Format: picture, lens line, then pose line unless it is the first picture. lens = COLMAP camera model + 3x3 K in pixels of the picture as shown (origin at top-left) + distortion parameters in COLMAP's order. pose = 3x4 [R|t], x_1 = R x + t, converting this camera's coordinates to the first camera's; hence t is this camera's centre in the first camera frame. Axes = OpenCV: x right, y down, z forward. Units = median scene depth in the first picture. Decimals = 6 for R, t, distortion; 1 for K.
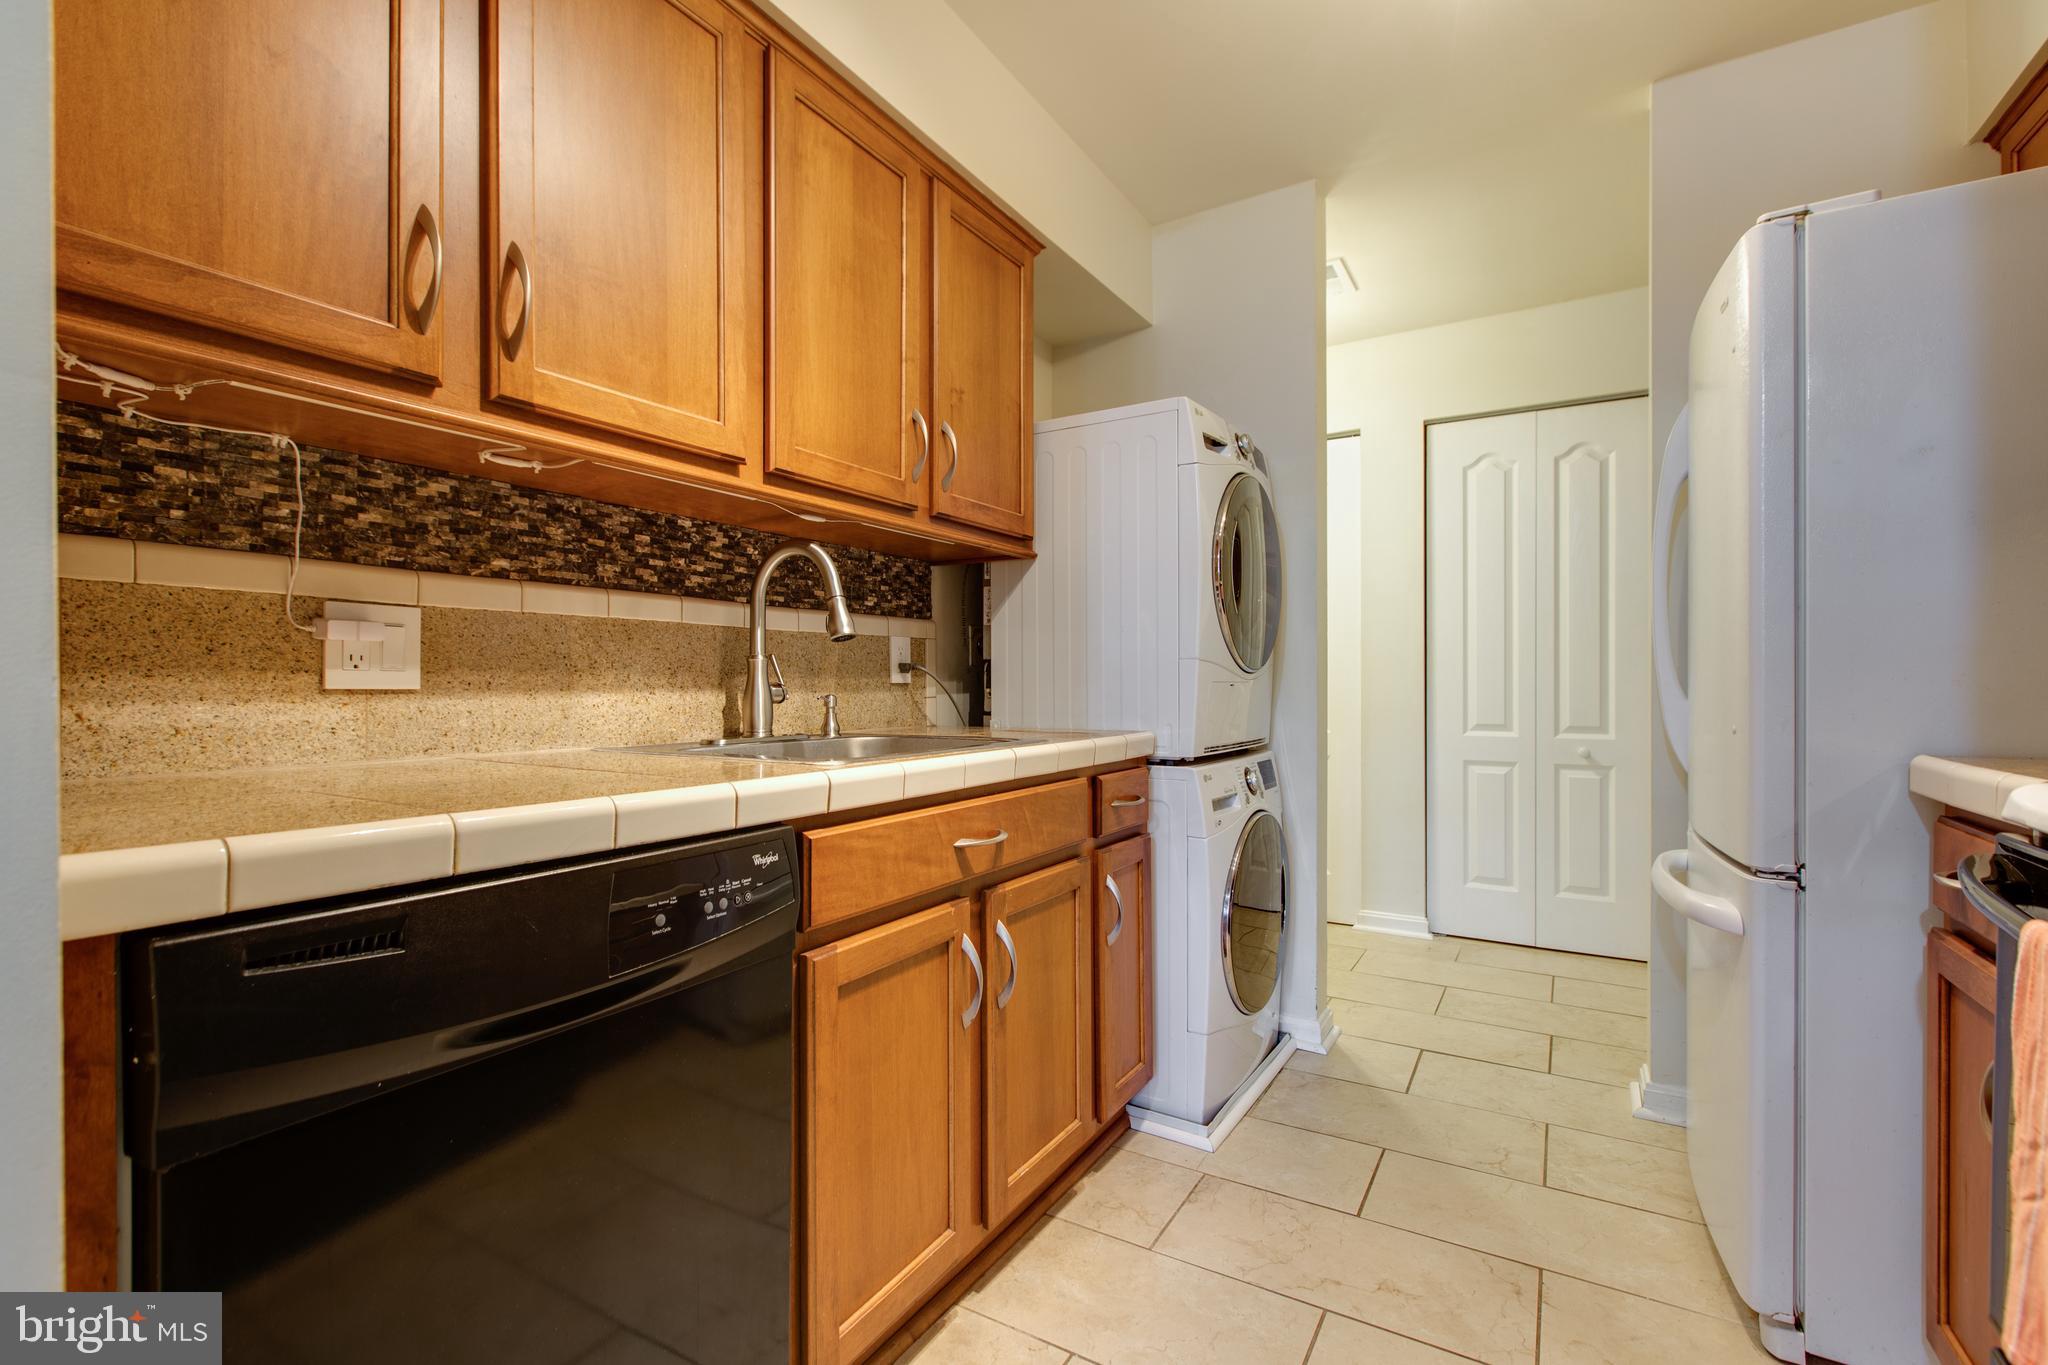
lens RADIAL K [[909.1, 0, 1015.8], [0, 909.1, 681.8], [0, 0, 1]] dist [0.002129, 0.000294]
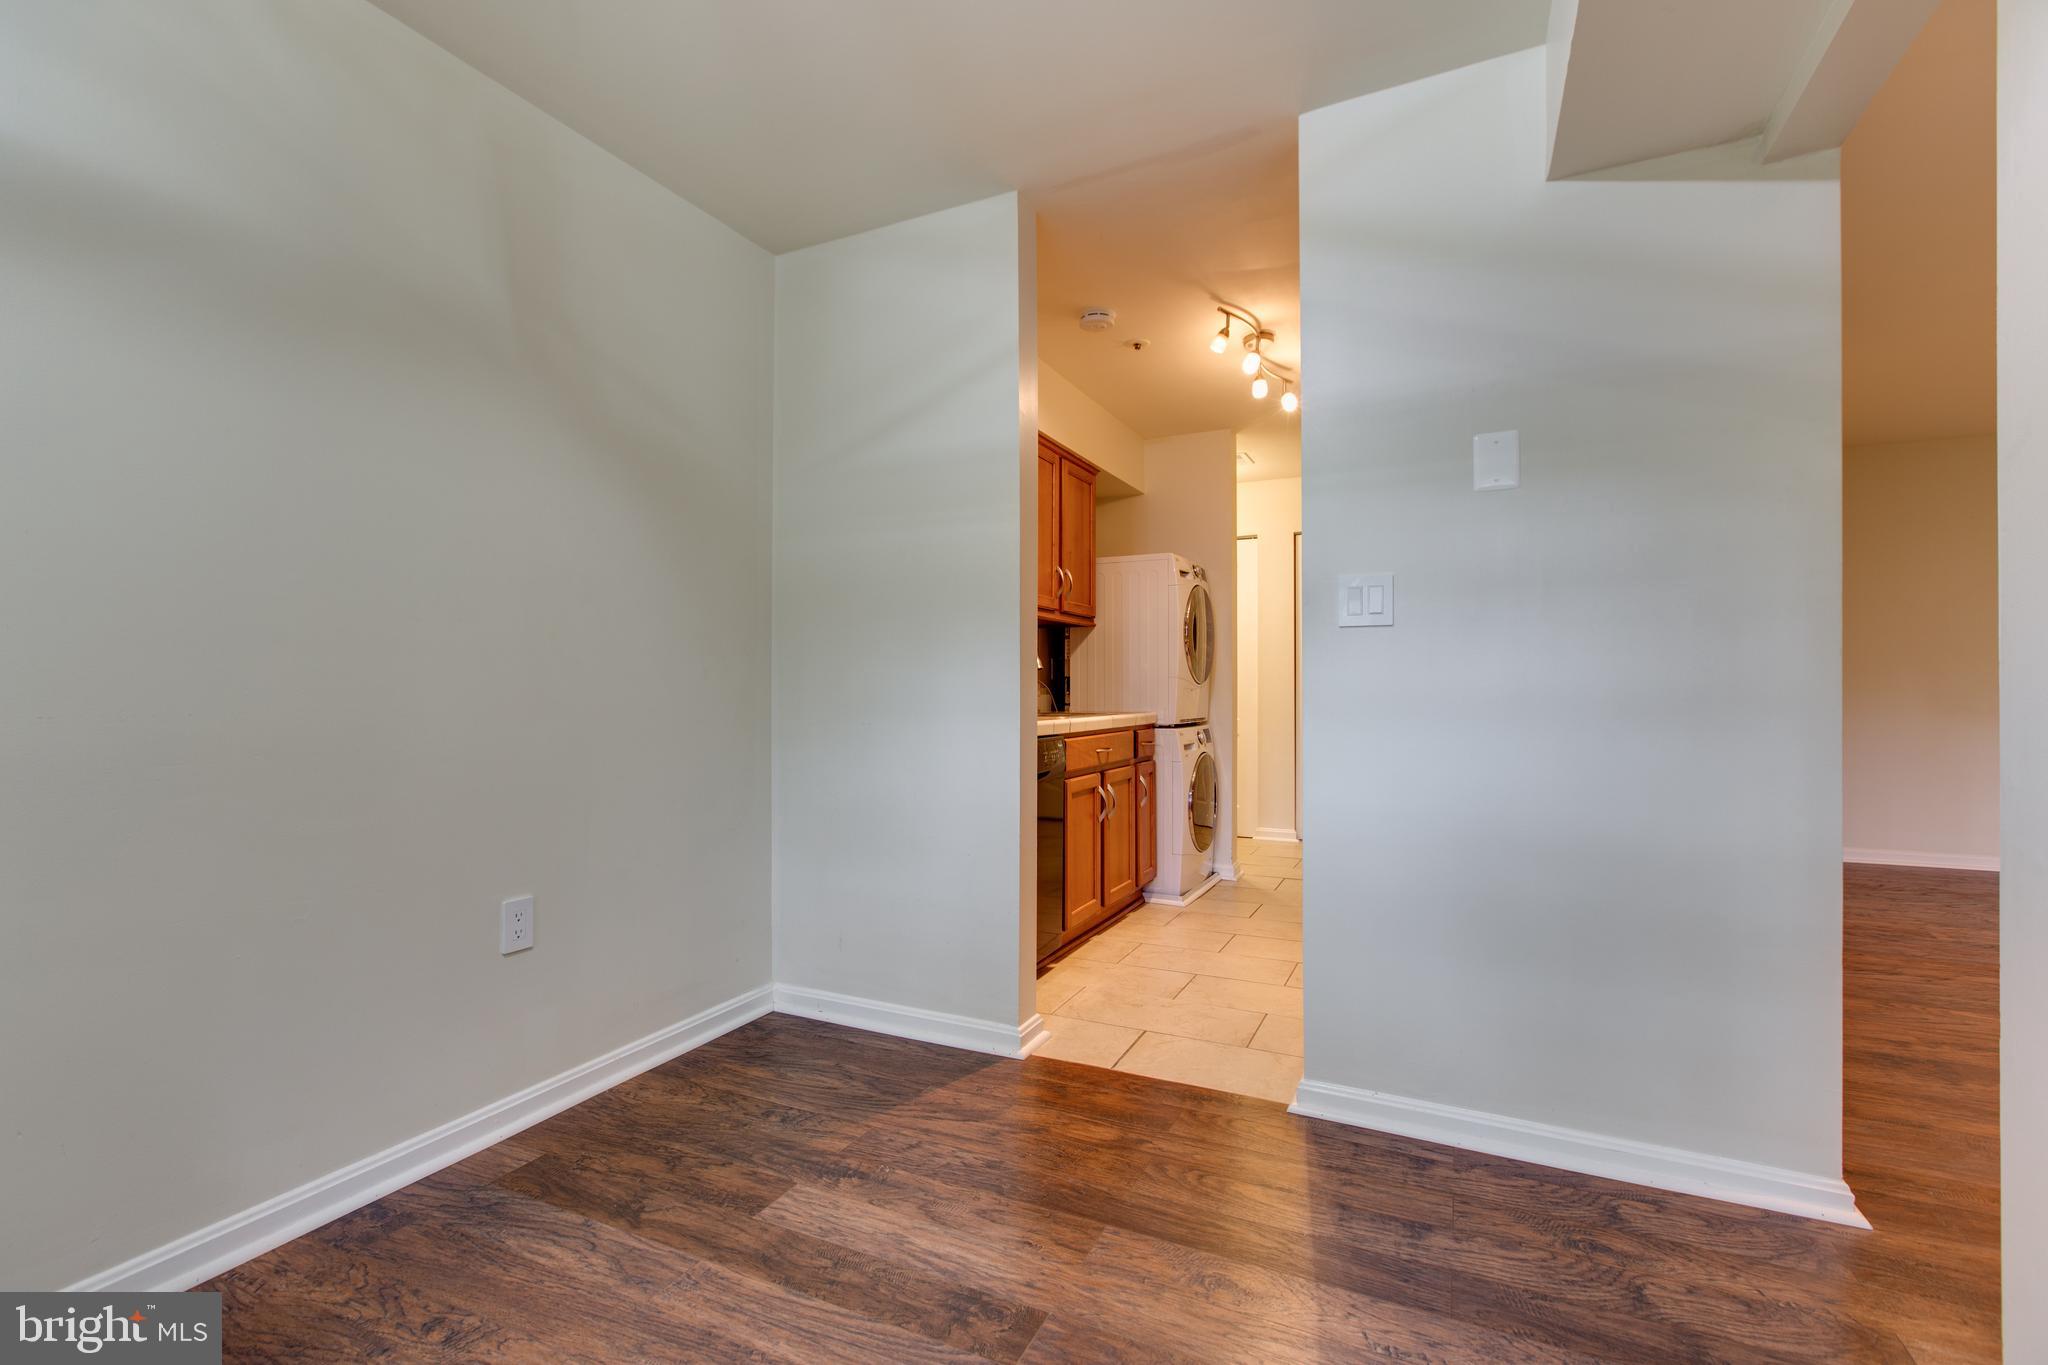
lens RADIAL K [[943.4, 0, 1005.0], [0, 943.4, 682.9], [0, 0, 1]] dist [-0.002181, -0.000162]
pose [[0.996141, 0.001774, 0.087753, -0.420578], [-0.001264, 0.999982, -0.005866, 0.001260], [-0.087762, 0.005732, 0.996125, -1.234003]]
